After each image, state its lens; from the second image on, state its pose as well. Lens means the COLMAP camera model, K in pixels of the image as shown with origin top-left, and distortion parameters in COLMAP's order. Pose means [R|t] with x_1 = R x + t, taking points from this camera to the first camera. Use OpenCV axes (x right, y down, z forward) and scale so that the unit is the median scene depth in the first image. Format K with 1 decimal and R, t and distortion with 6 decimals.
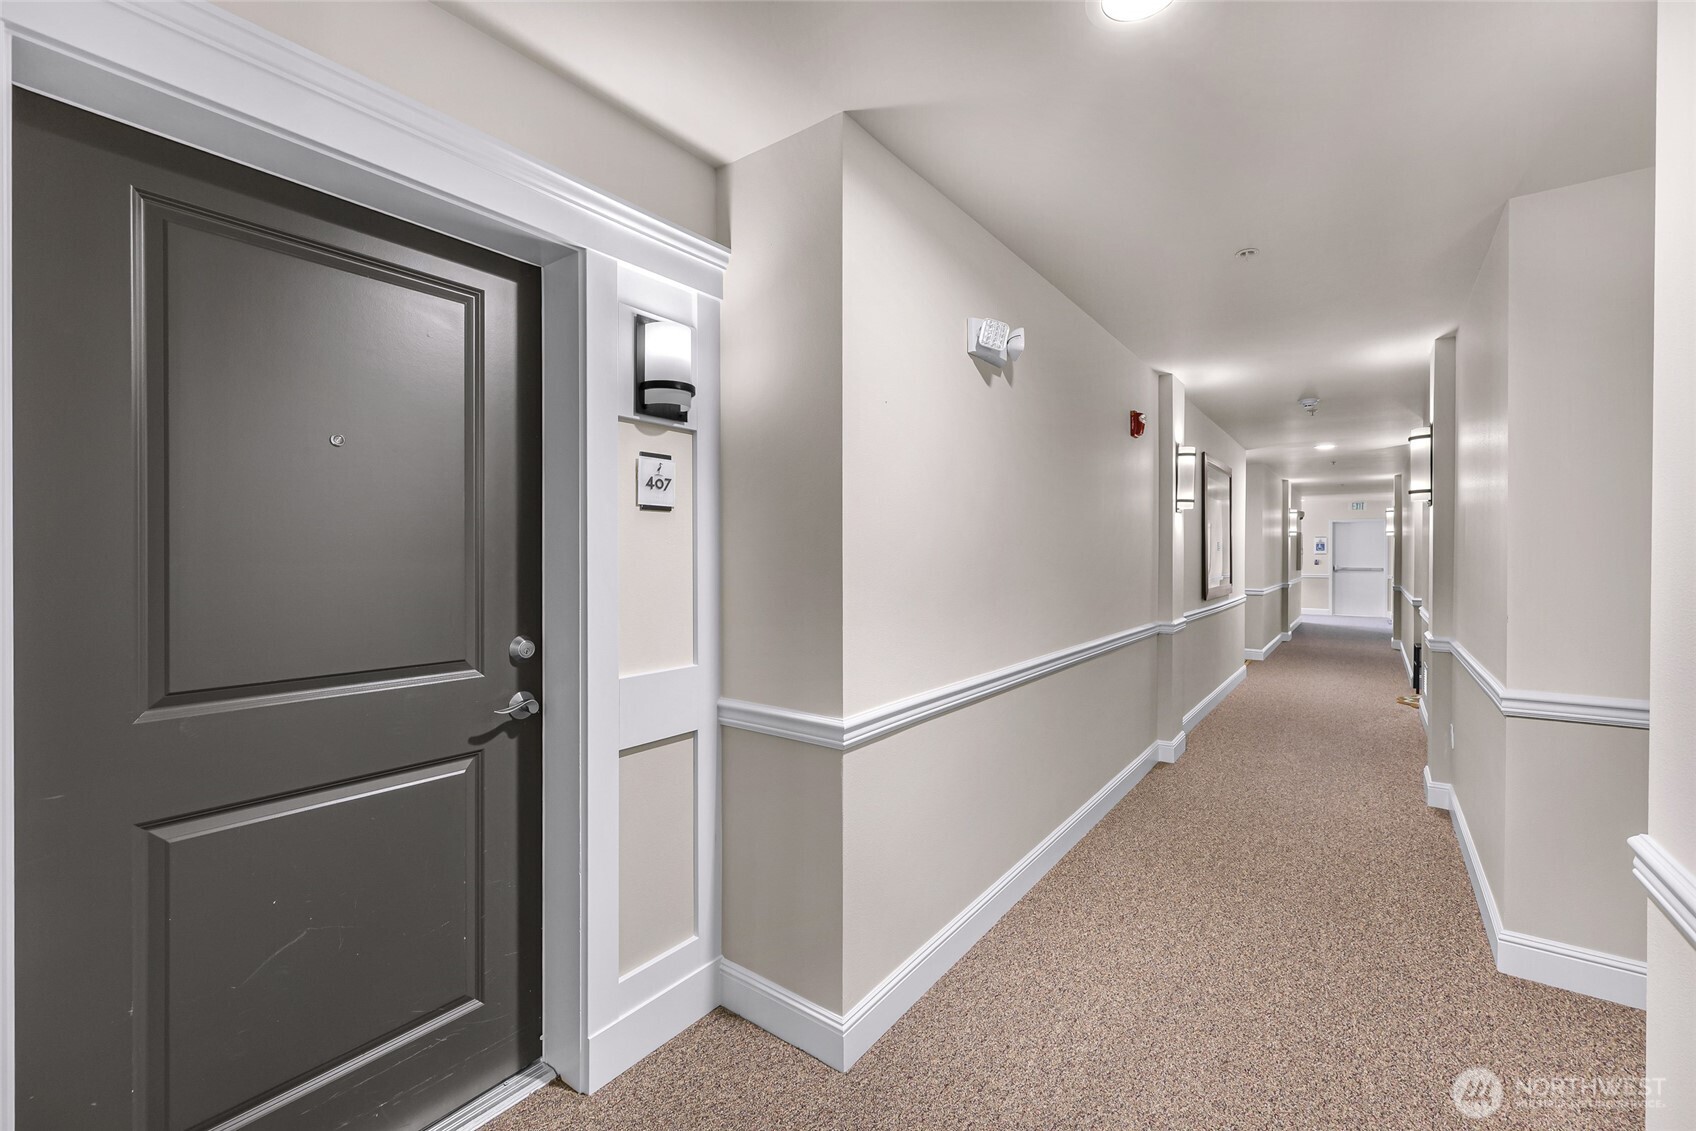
lens RADIAL K [[726.0, 0, 828.5], [0, 726.0, 554.9], [0, 0, 1]] dist [0.001628, -0.000101]
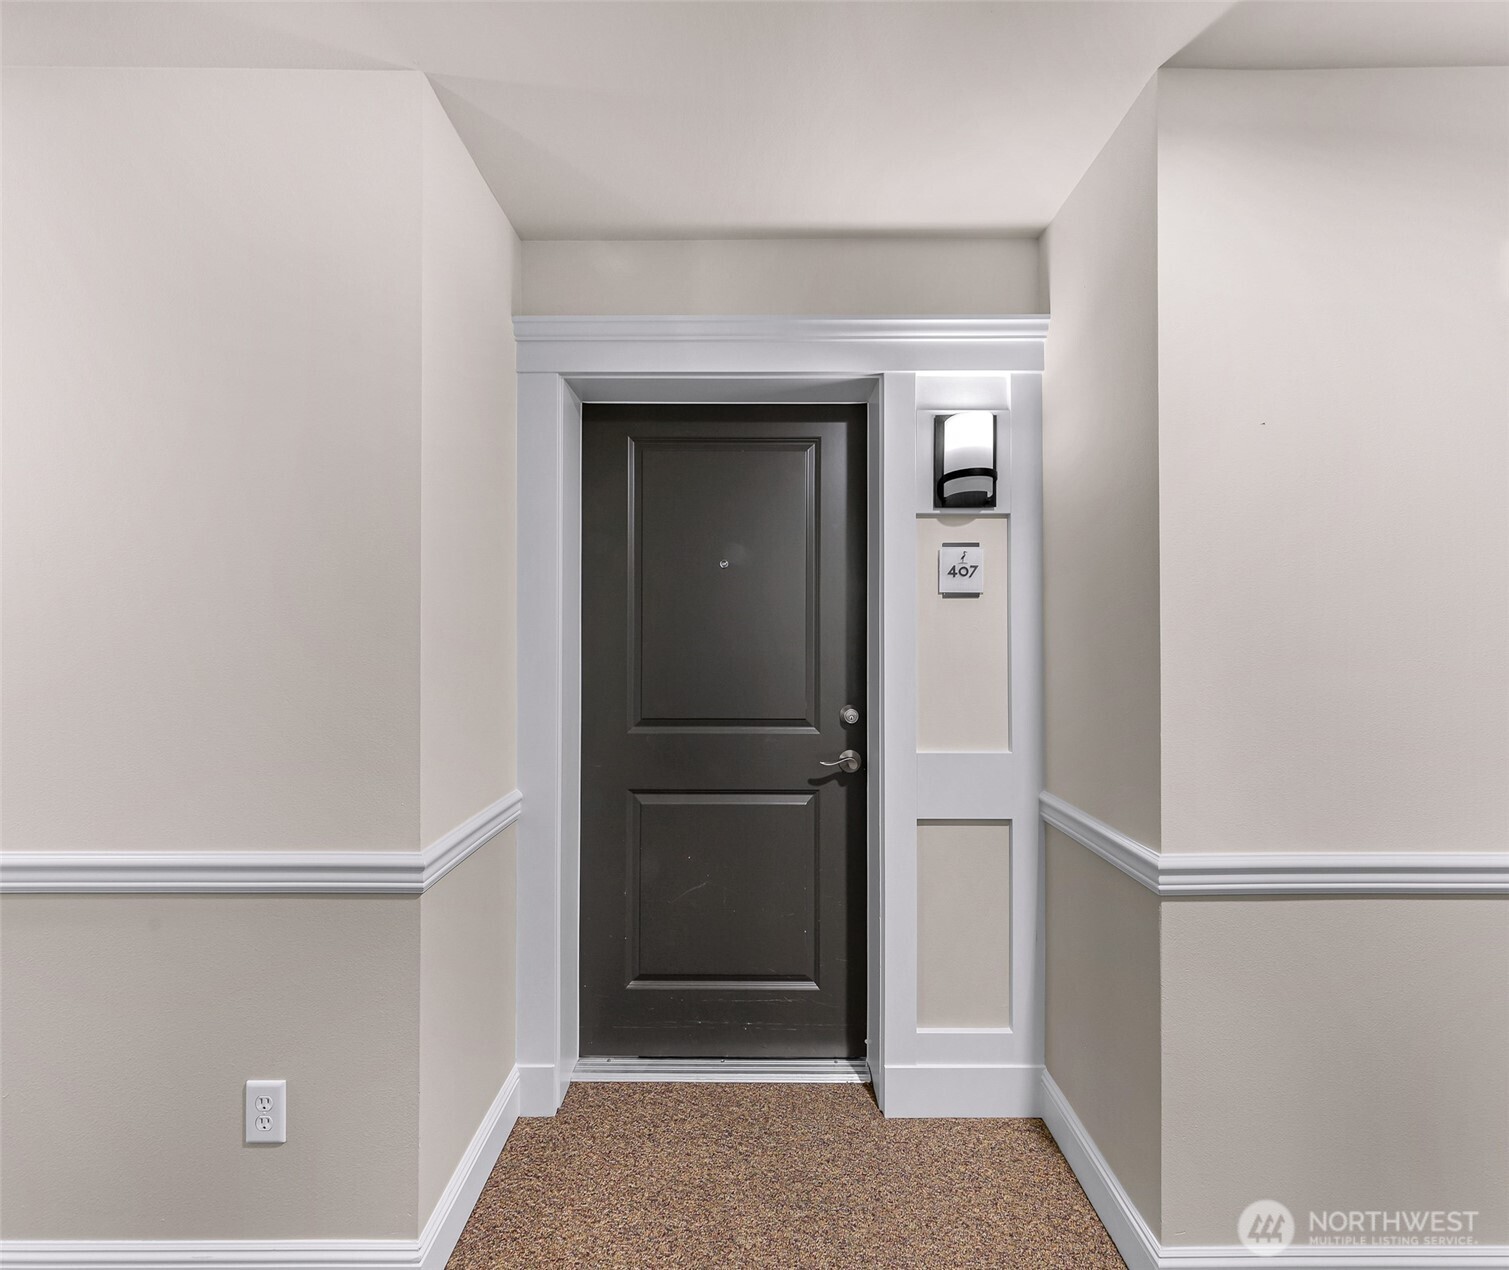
lens RADIAL K [[546.8, 0, 754.5], [0, 546.8, 635.0], [0, 0, 1]] dist [-0.000542, -0.000344]
pose [[0.596987, -0.006507, -0.802225, 0.222851], [-0.000480, 0.999964, -0.008468, -0.000162], [0.802251, 0.005441, 0.596962, 0.305479]]
